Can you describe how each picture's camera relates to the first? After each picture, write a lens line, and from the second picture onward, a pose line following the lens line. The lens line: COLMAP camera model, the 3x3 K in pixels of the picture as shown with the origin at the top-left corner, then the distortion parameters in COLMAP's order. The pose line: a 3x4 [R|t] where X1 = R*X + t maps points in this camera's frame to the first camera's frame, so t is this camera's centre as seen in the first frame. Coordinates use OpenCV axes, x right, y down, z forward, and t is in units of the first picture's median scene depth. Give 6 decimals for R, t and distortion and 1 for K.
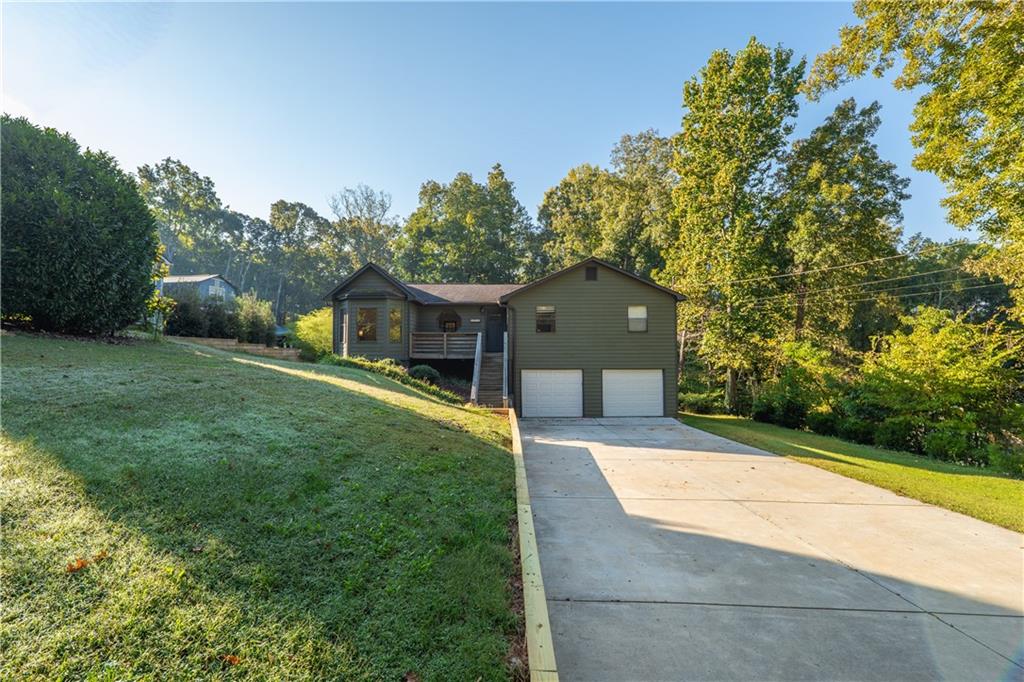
lens RADIAL K [[433.9, 0, 512.0], [0, 433.9, 341.0], [0, 0, 1]] dist [-0.012509, 0.000061]
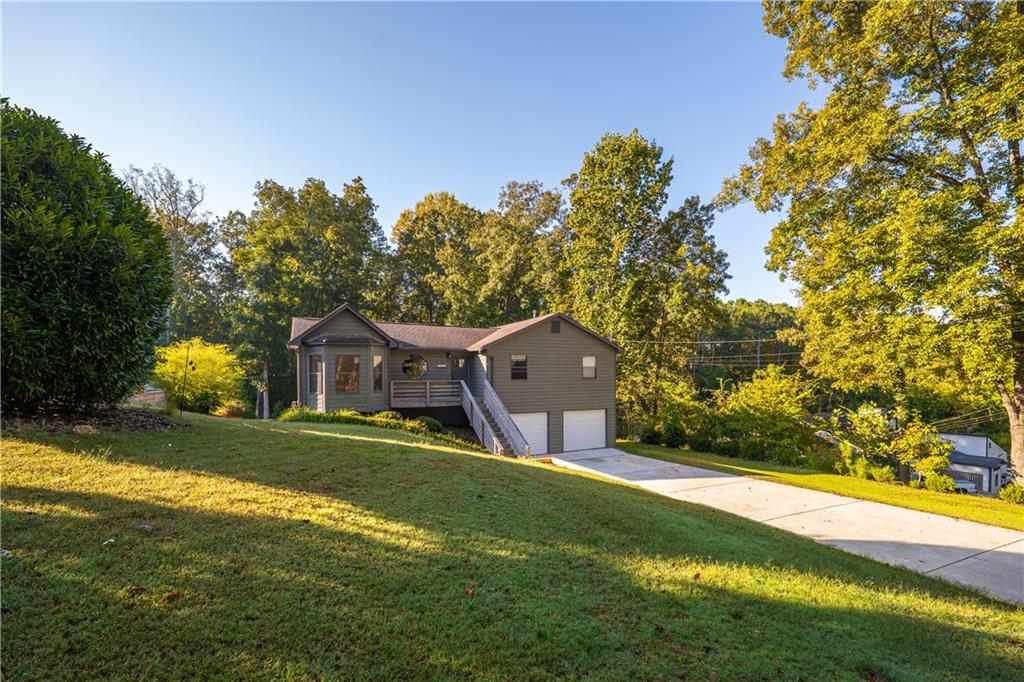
lens RADIAL K [[427.7, 0, 538.0], [0, 427.7, 381.4], [0, 0, 1]] dist [-0.009334, -0.000267]
pose [[0.896741, -0.007819, 0.442488, -0.279313], [-0.010693, 0.999169, 0.039326, -0.045471], [-0.442427, -0.039997, 0.895912, 0.013645]]
